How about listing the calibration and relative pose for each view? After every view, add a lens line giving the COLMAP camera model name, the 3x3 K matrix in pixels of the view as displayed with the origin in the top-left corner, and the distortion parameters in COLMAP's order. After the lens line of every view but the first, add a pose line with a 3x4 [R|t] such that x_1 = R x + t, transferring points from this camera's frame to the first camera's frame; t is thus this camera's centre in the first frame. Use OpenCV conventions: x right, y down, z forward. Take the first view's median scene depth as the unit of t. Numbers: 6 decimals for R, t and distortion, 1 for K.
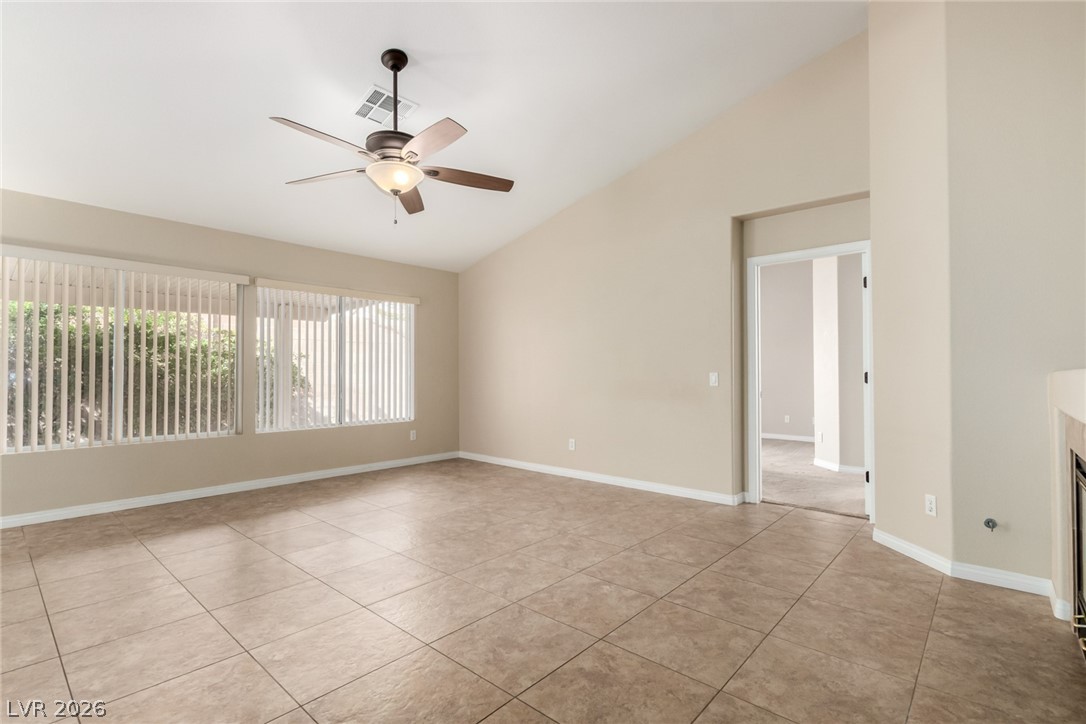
lens RADIAL K [[495.6, 0, 542.3], [0, 495.6, 363.1], [0, 0, 1]] dist [0.005669, -0.001928]
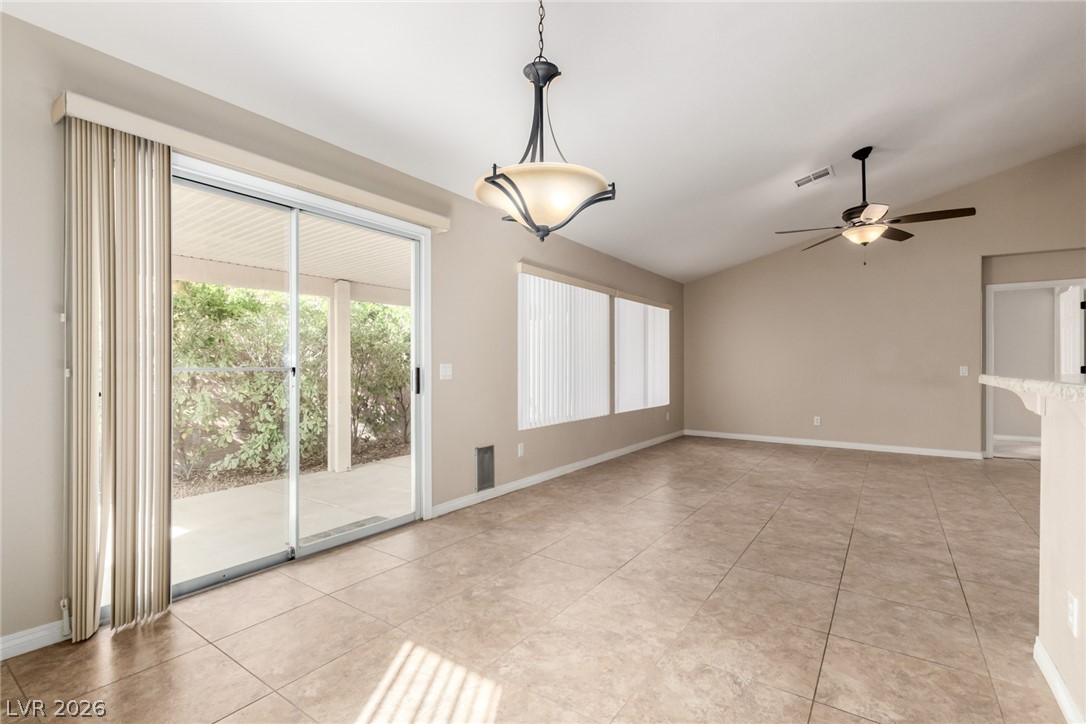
lens RADIAL K [[495.6, 0, 543.9], [0, 495.6, 365.6], [0, 0, 1]] dist [0.005669, -0.001928]
pose [[0.992354, 0.002608, 0.123397, -1.161573], [-0.005604, 0.999698, 0.023931, -0.011055], [-0.123298, -0.024440, 0.992069, -0.285464]]
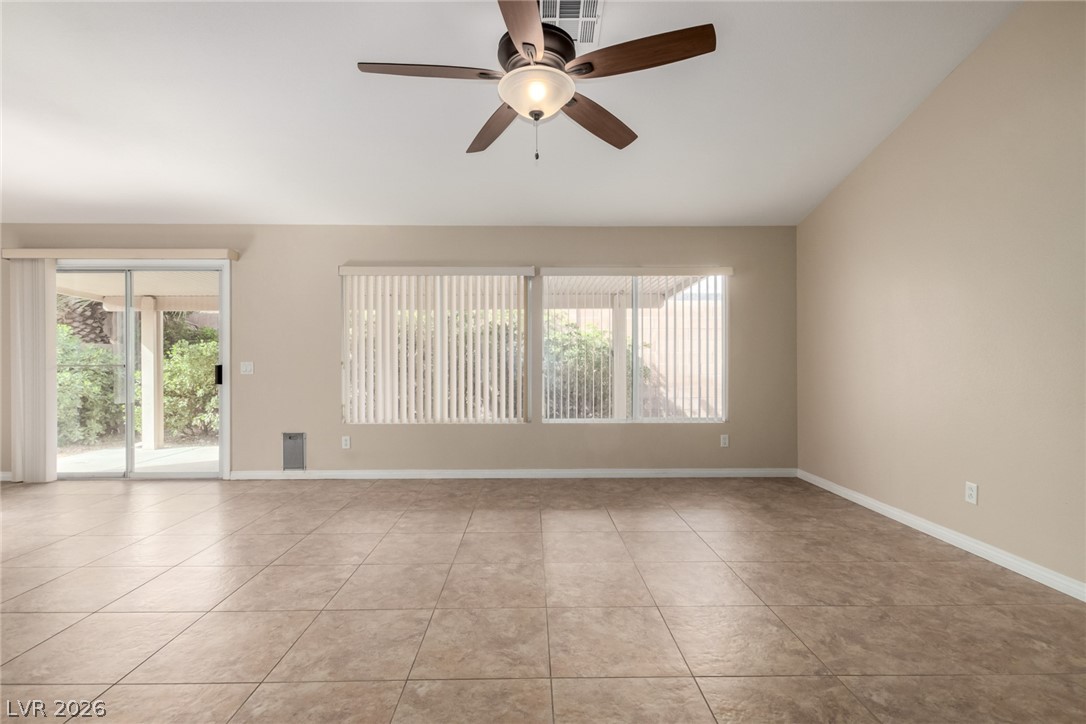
lens RADIAL K [[495.6, 0, 544.7], [0, 495.6, 362.2], [0, 0, 1]] dist [0.005669, -0.001928]
pose [[0.682570, -0.001857, -0.730817, 0.201755], [0.016775, 0.999773, 0.013127, 0.008116], [0.730627, -0.021219, 0.682447, 0.412079]]
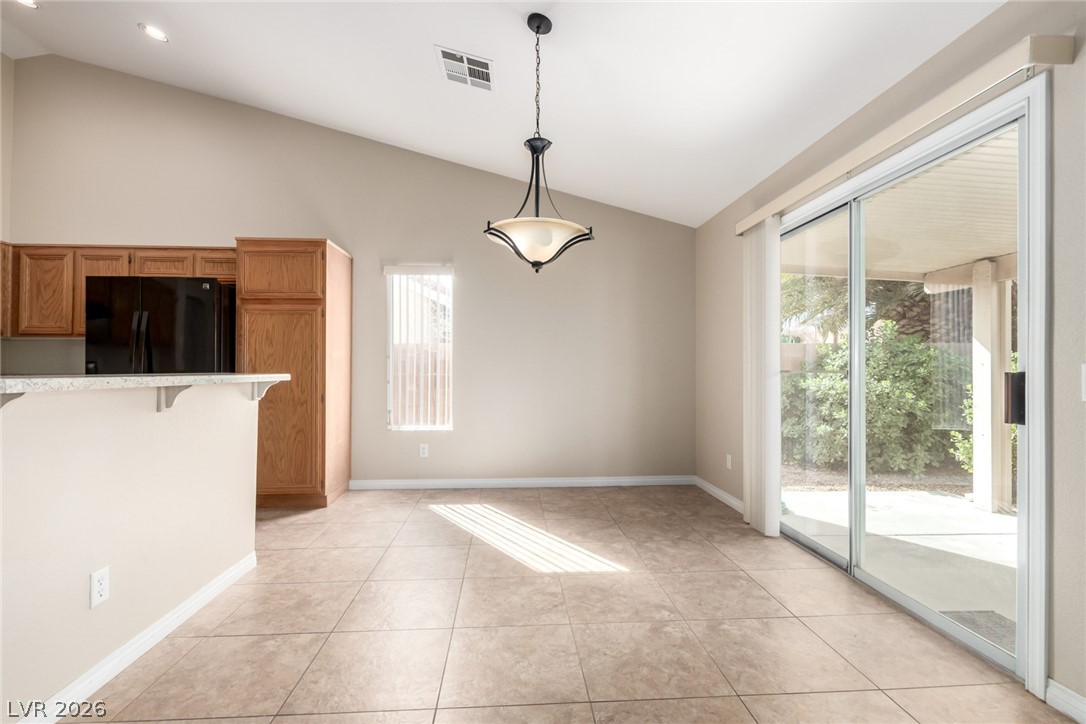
lens RADIAL K [[495.6, 0, 537.6], [0, 495.6, 369.6], [0, 0, 1]] dist [0.005669, -0.001928]
pose [[-0.706141, -0.000003, -0.708071, -0.636077], [0.015052, 0.999774, -0.015014, 0.015715], [0.707911, -0.021260, -0.705981, 0.681971]]
